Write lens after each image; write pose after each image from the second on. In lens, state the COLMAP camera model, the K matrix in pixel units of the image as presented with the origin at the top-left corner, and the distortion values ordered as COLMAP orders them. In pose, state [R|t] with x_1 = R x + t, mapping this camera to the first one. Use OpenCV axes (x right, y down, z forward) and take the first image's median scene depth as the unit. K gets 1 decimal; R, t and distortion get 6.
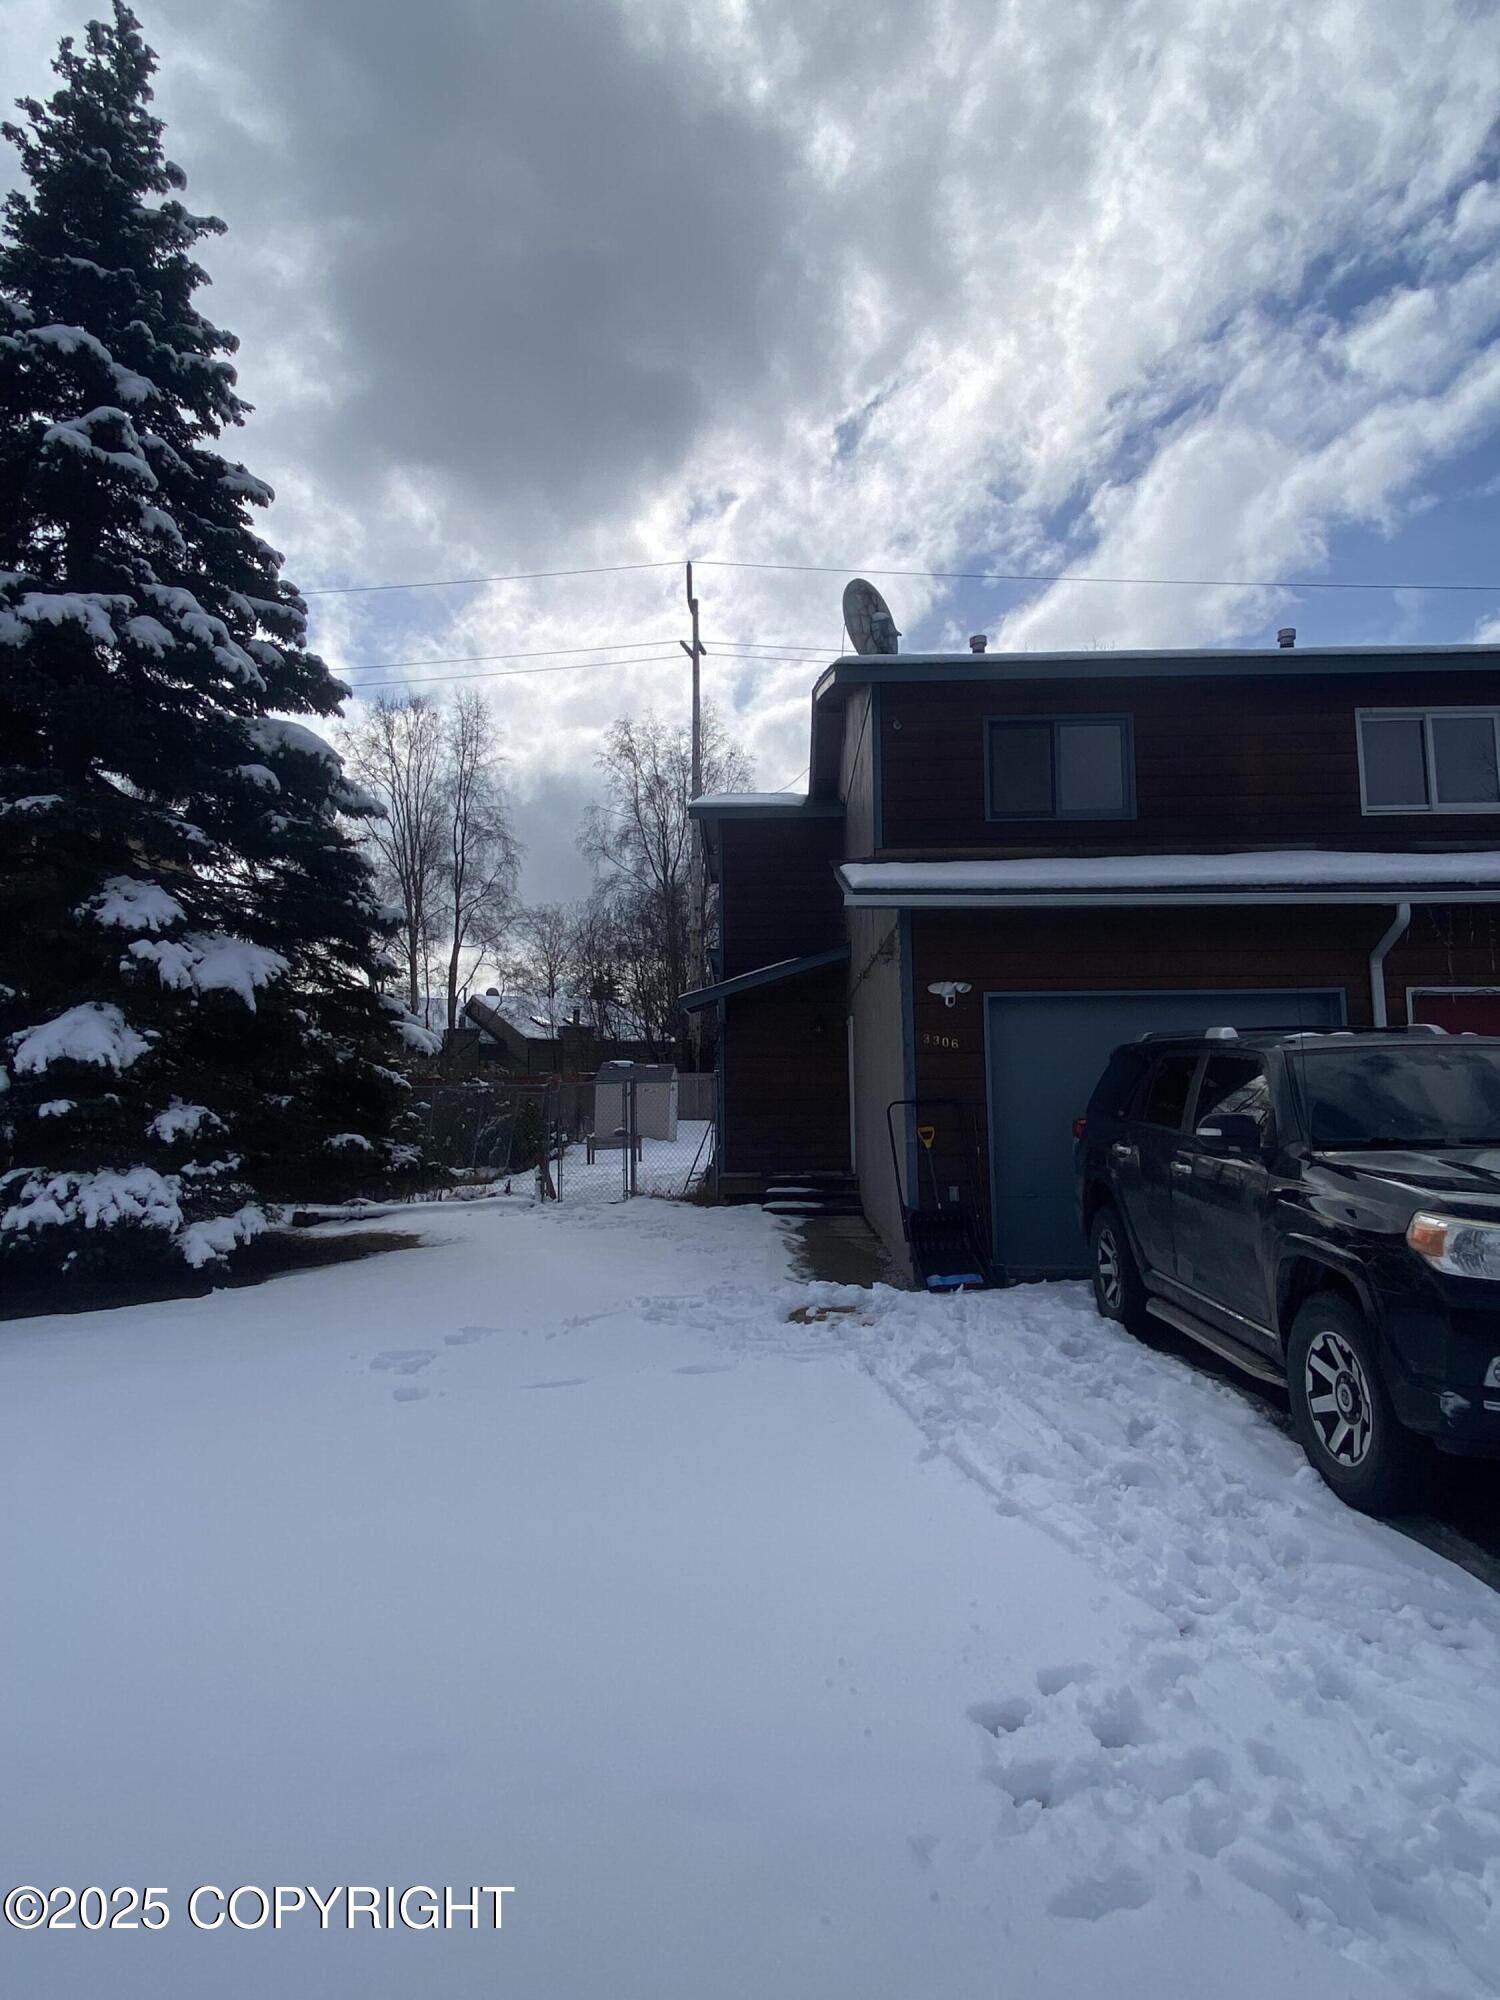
lens RADIAL K [[1111.3, 0, 750.0], [0, 1111.3, 1000.0], [0, 0, 1]] dist [0.052986, 0.000130]
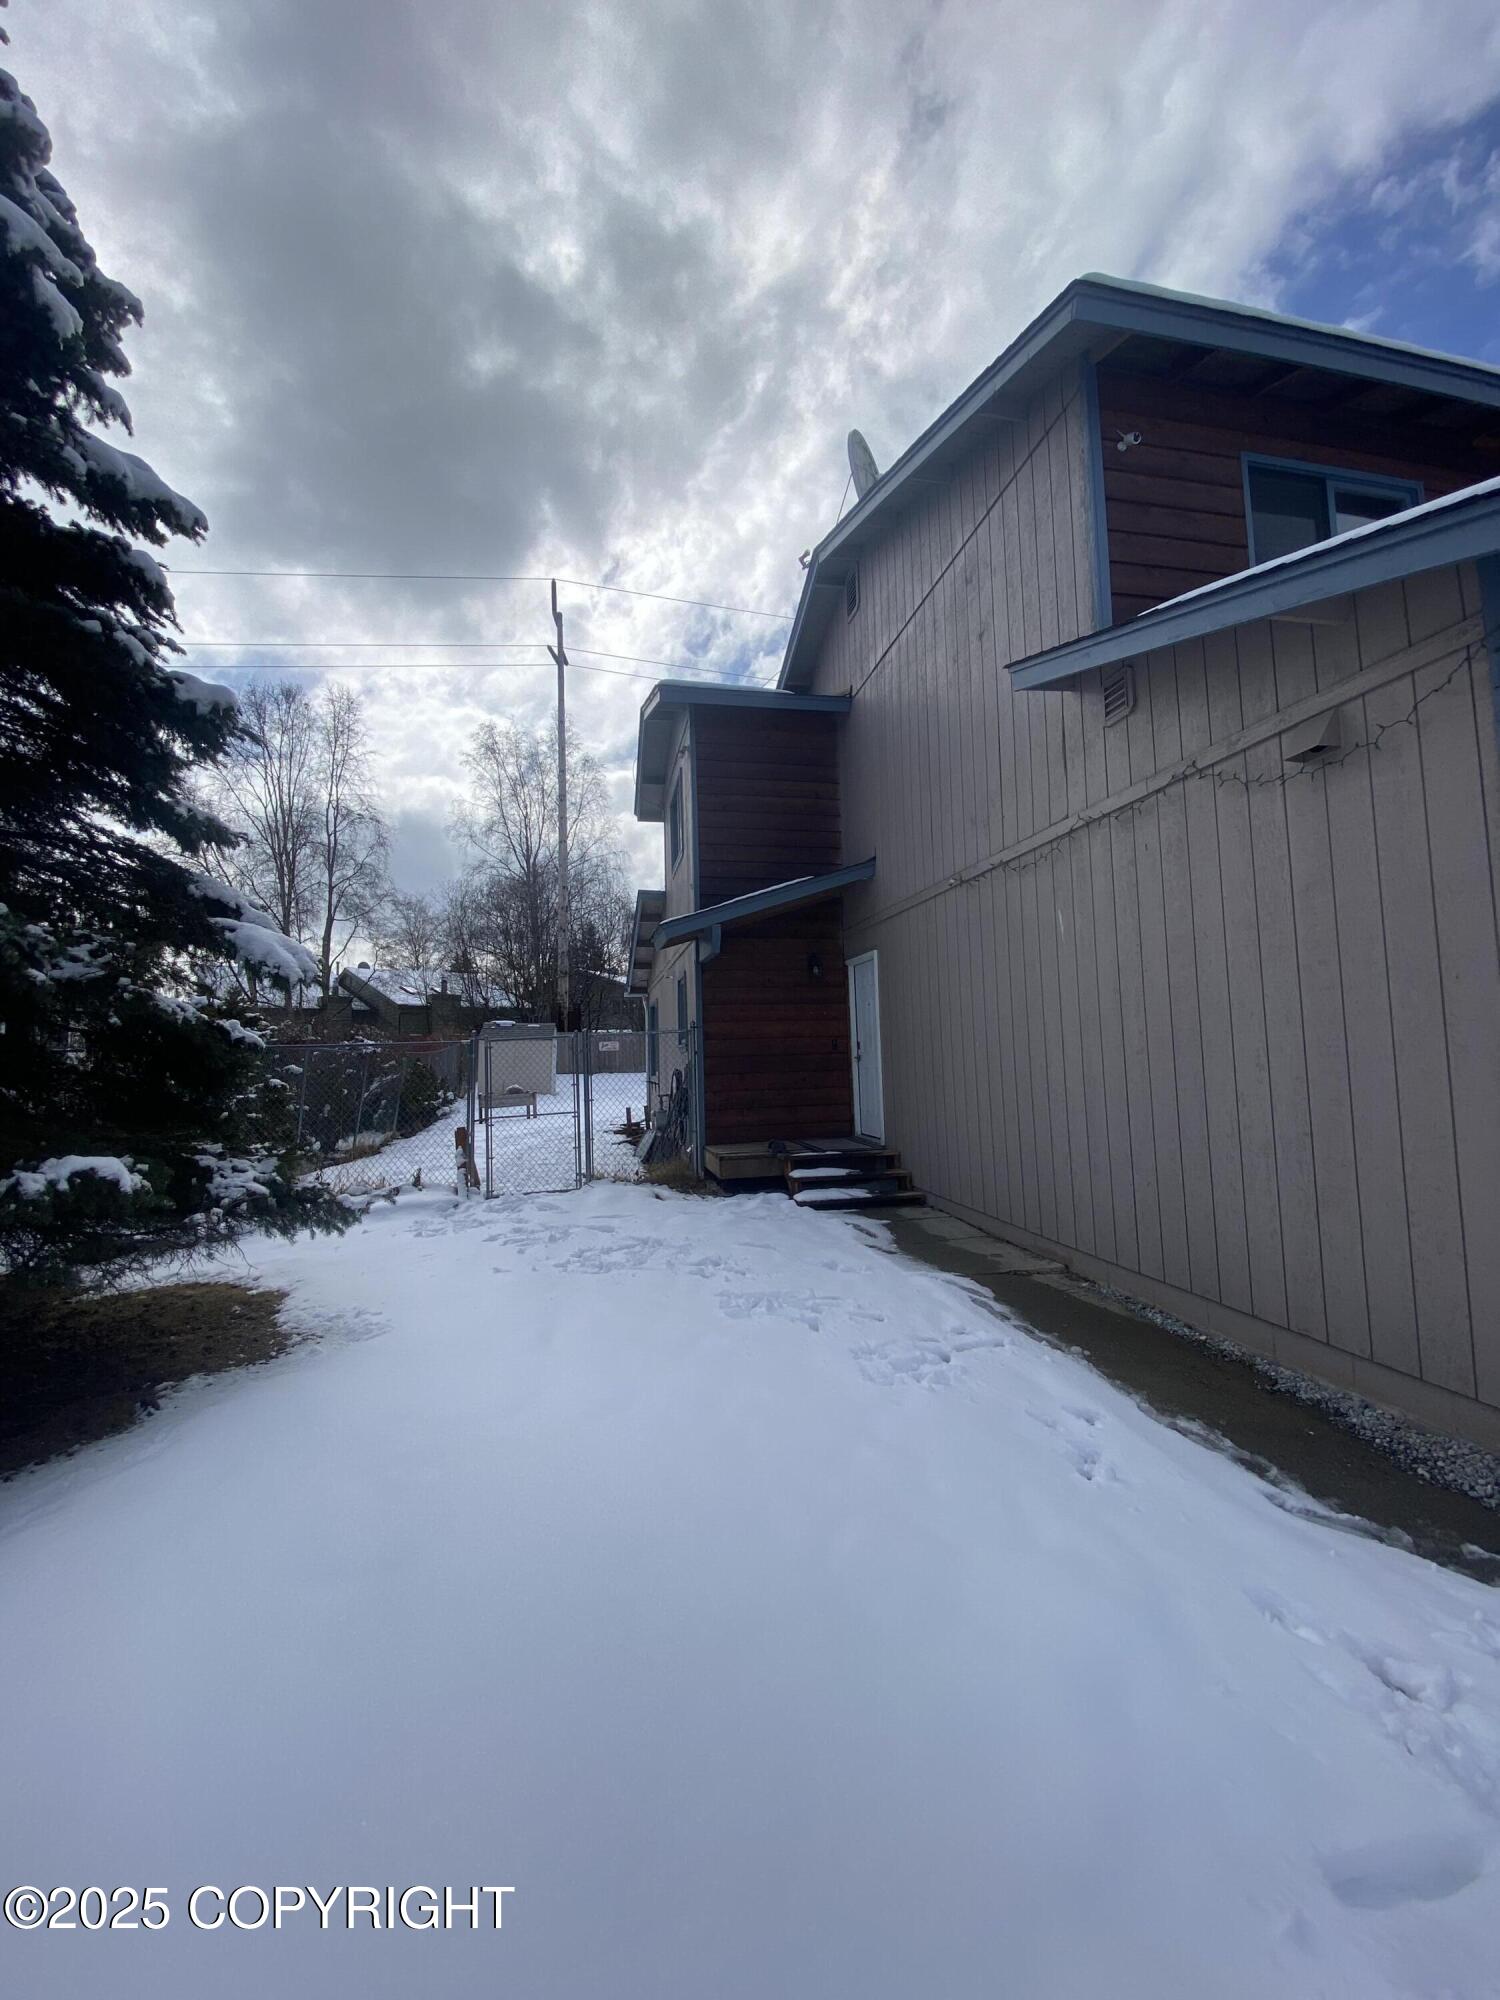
lens RADIAL K [[812.4, 0, 762.2], [0, 812.4, 998.7], [0, 0, 1]] dist [0.023844, -0.020843]
pose [[0.973414, -0.002655, 0.229037, -0.034039], [-0.002626, 0.999738, 0.022748, 0.010053], [-0.229037, -0.022745, 0.973152, 0.121675]]
